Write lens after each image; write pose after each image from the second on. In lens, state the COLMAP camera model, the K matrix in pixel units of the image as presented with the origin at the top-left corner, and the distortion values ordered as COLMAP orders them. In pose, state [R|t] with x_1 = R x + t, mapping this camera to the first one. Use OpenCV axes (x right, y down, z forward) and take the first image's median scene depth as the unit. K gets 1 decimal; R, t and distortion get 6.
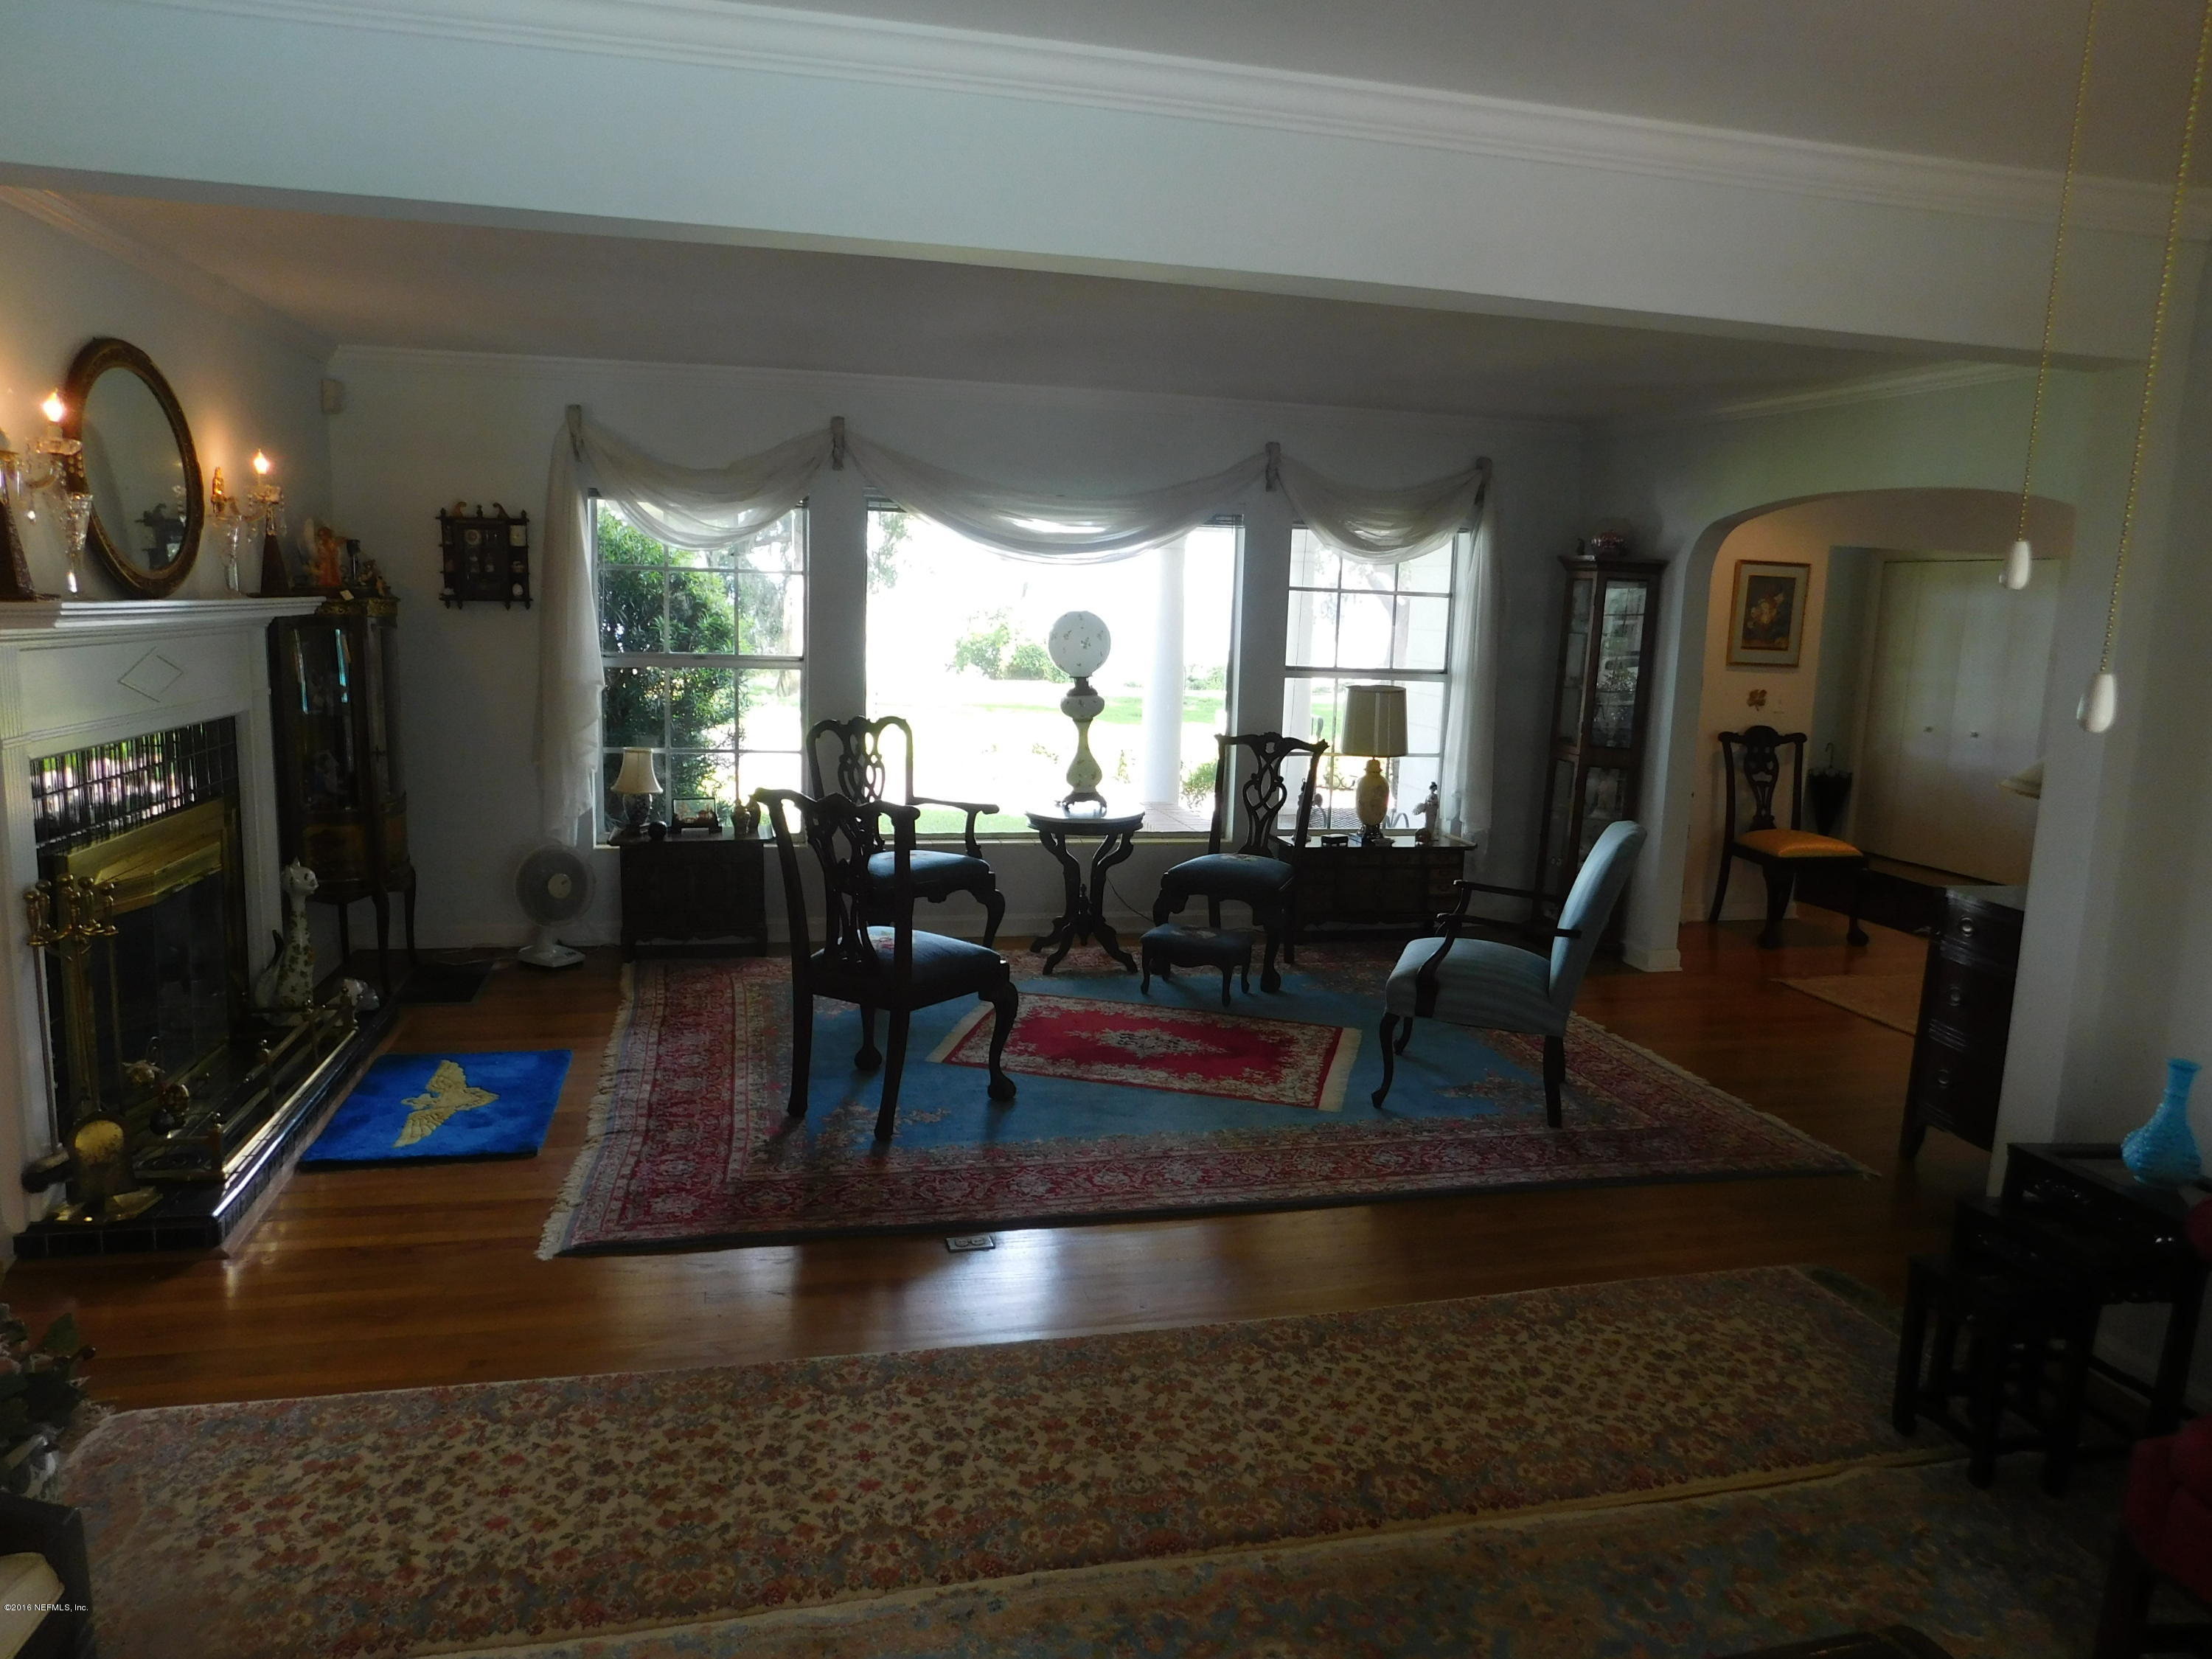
lens RADIAL K [[1456.5, 0, 1105.9], [0, 1456.5, 830.2], [0, 0, 1]] dist [-0.061943, 0.046968]
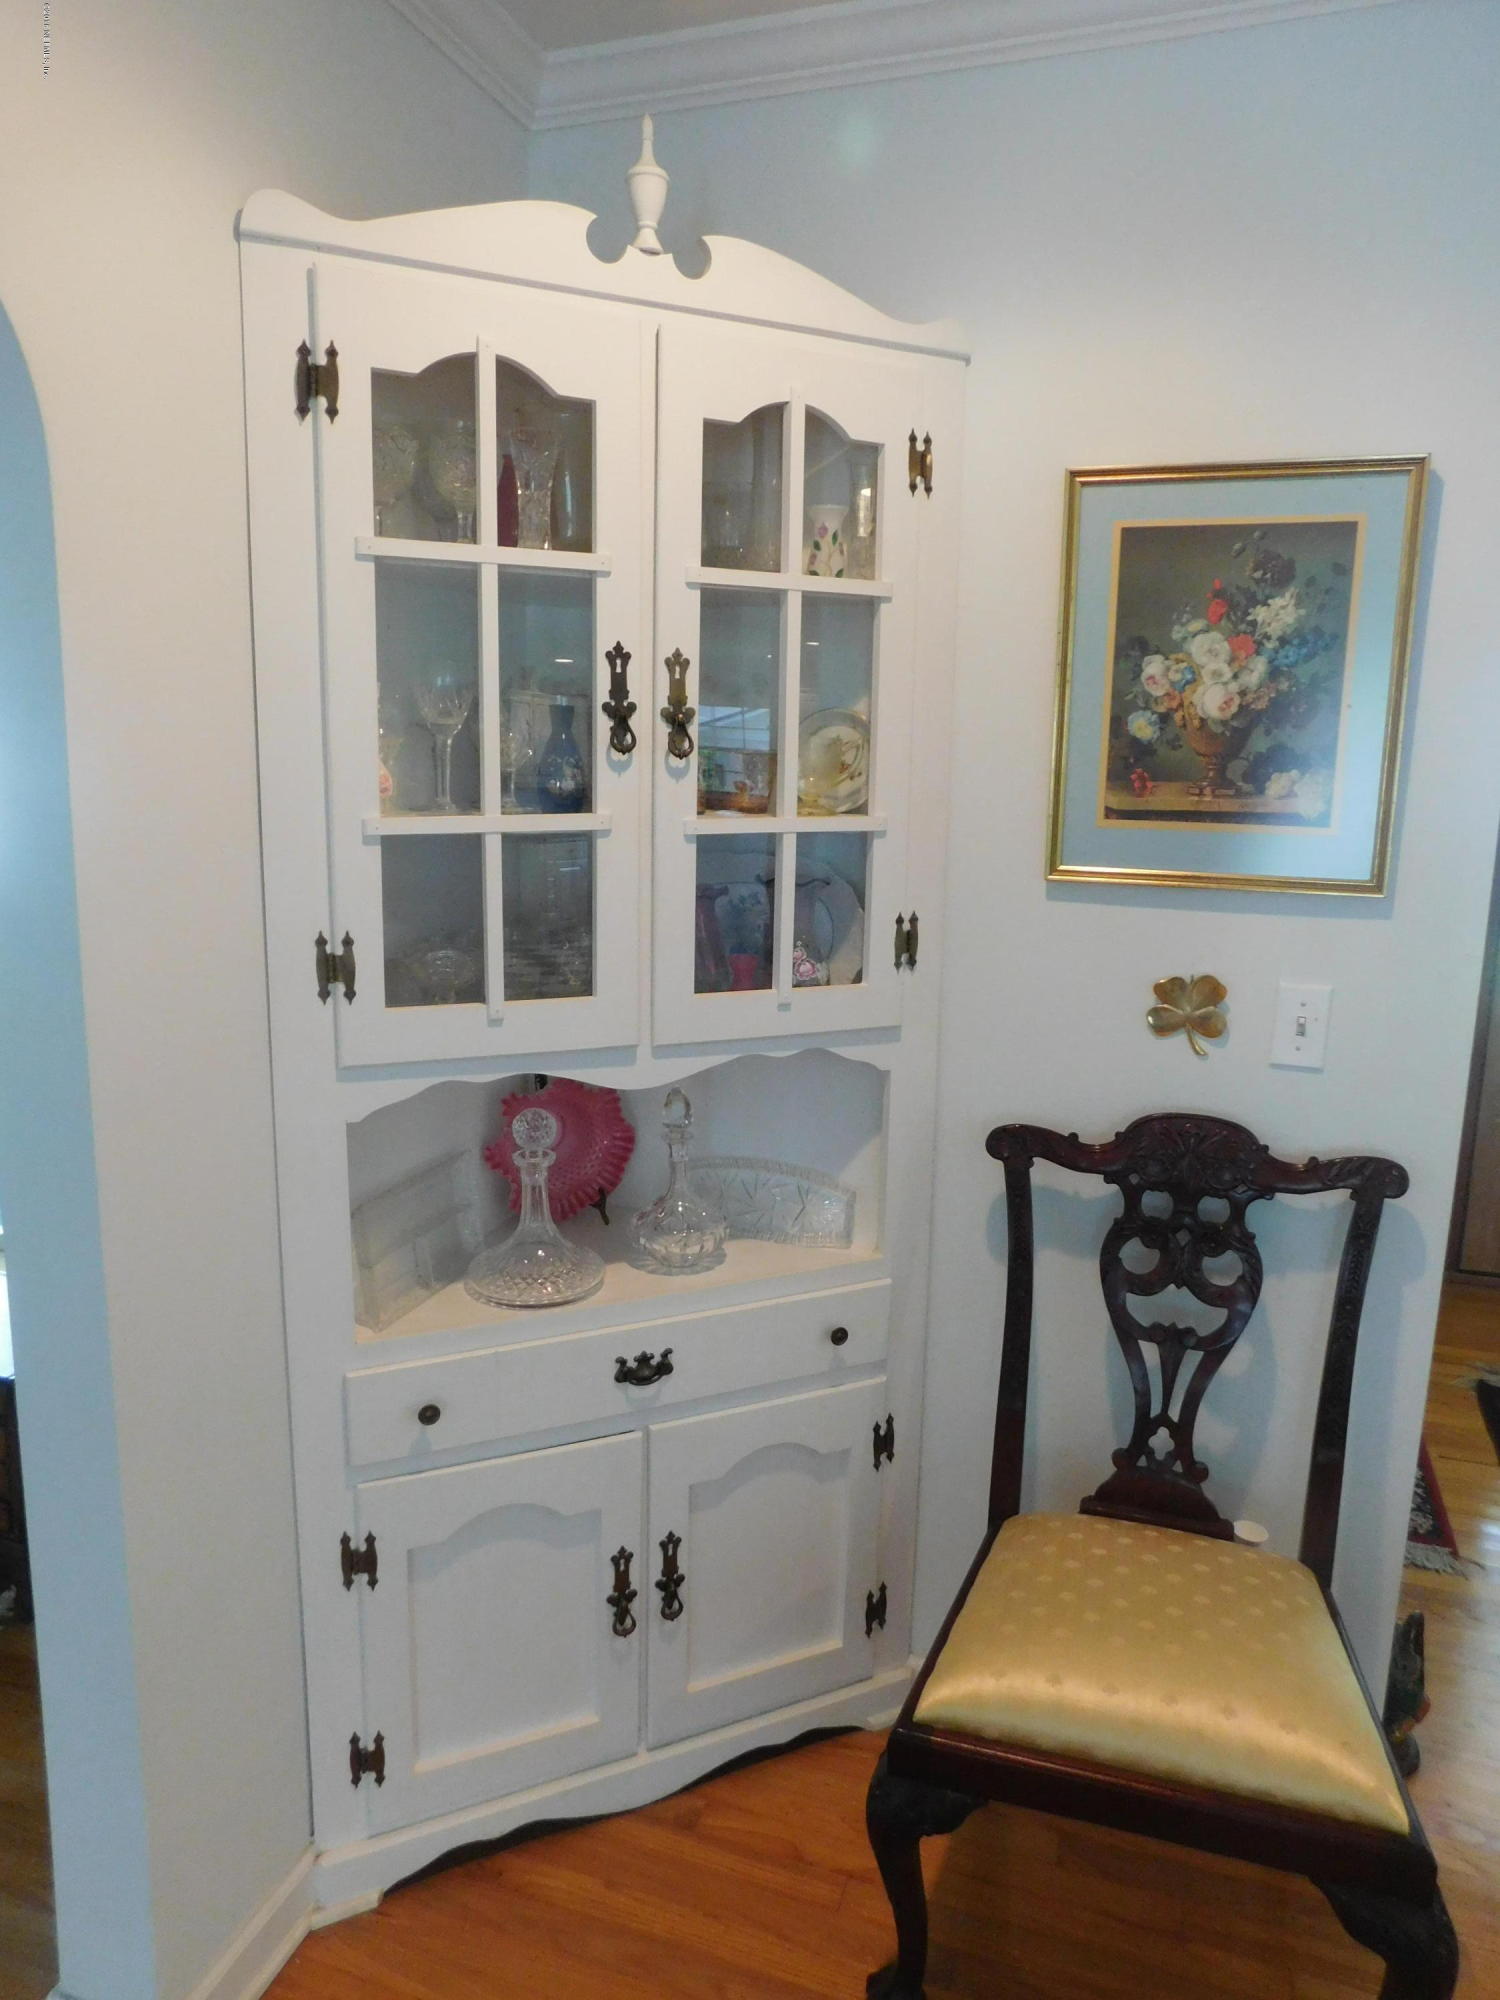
lens RADIAL K [[1316.9, 0, 776.3], [0, 1316.9, 1011.2], [0, 0, 1]] dist [-0.061943, 0.046968]
pose [[0.841947, 0.086805, -0.532532, 0.517645], [-0.073790, 0.996225, 0.045726, -0.096628], [0.534491, 0.000797, 0.845174, 0.761806]]
